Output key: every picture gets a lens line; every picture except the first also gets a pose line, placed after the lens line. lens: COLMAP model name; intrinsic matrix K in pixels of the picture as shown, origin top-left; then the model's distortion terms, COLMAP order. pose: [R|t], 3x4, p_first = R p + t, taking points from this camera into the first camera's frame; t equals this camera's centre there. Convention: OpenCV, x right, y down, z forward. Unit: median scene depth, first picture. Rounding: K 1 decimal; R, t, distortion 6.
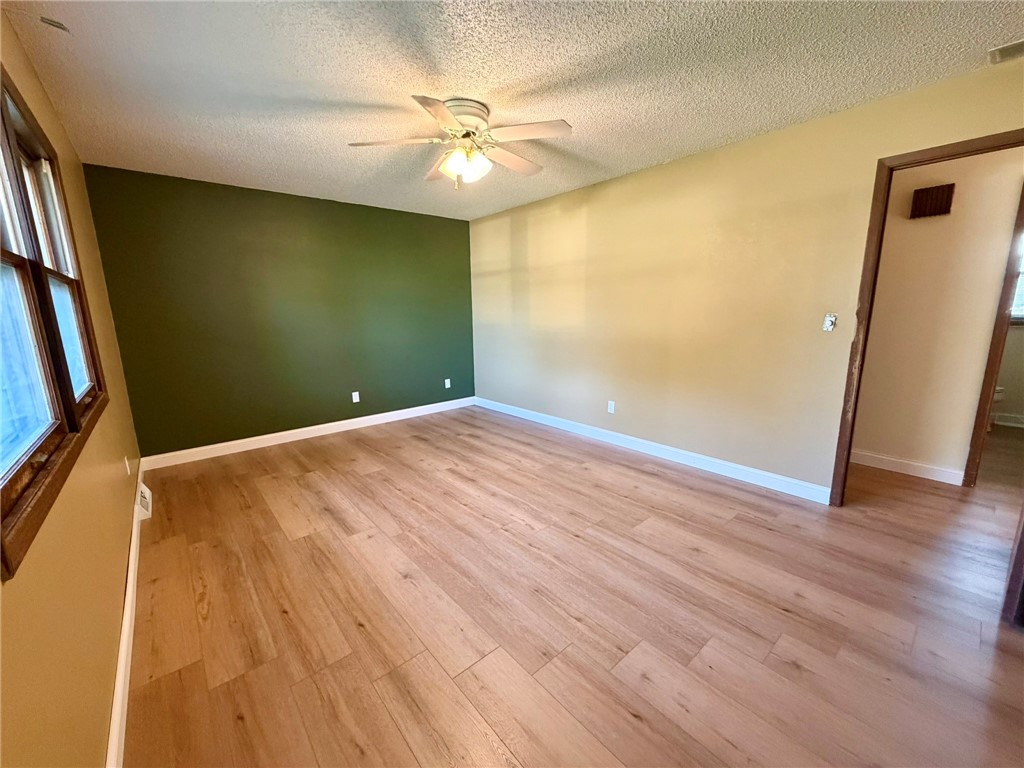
lens RADIAL K [[409.1, 0, 509.9], [0, 409.1, 387.8], [0, 0, 1]] dist [-0.003089, -0.000110]
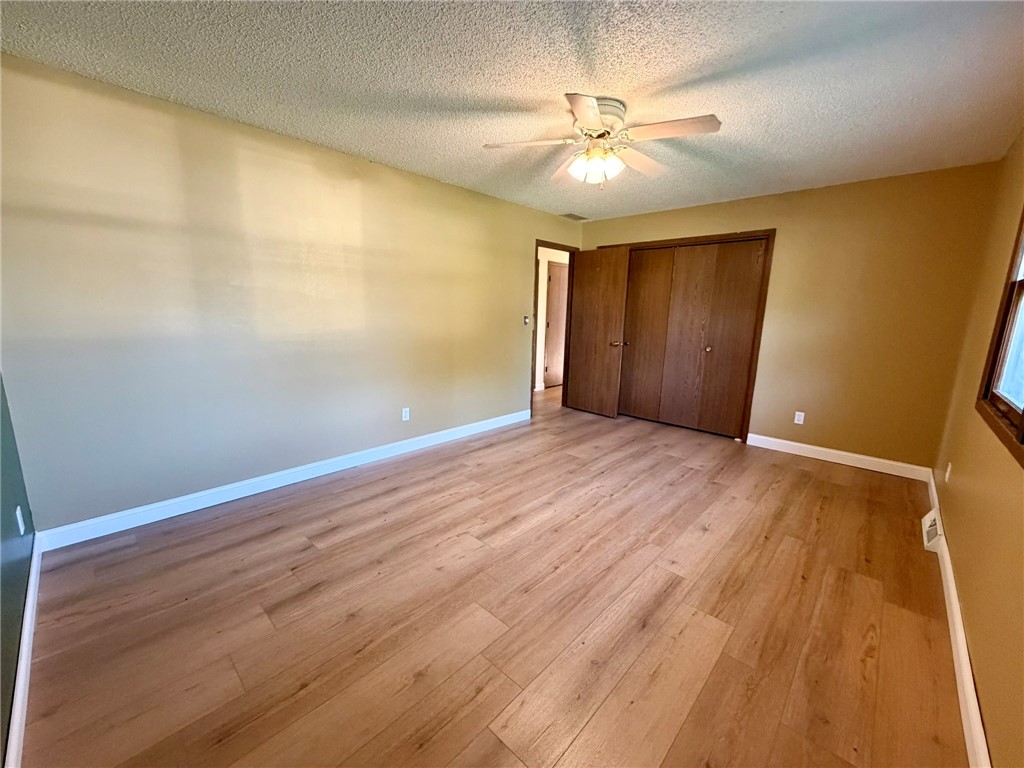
lens RADIAL K [[409.1, 0, 509.8], [0, 409.1, 387.9], [0, 0, 1]] dist [-0.003089, -0.000110]
pose [[-0.106859, -0.175739, 0.978620, -0.921944], [0.174490, 0.965666, 0.192466, -0.202018], [-0.978843, 0.191326, -0.072525, 1.107283]]
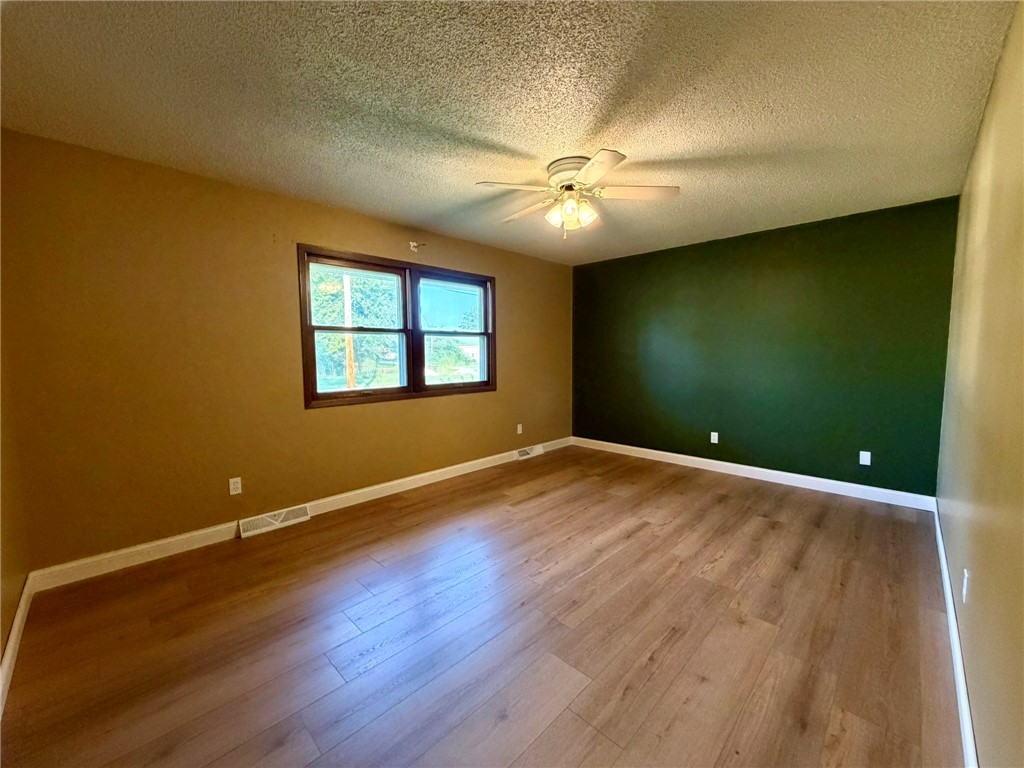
lens RADIAL K [[409.1, 0, 504.9], [0, 409.1, 381.6], [0, 0, 1]] dist [-0.003089, -0.000110]
pose [[0.072974, 0.084313, -0.993764, 0.802088], [-0.186106, 0.980070, 0.069485, -0.124386], [0.979816, 0.179875, 0.087211, 0.653488]]
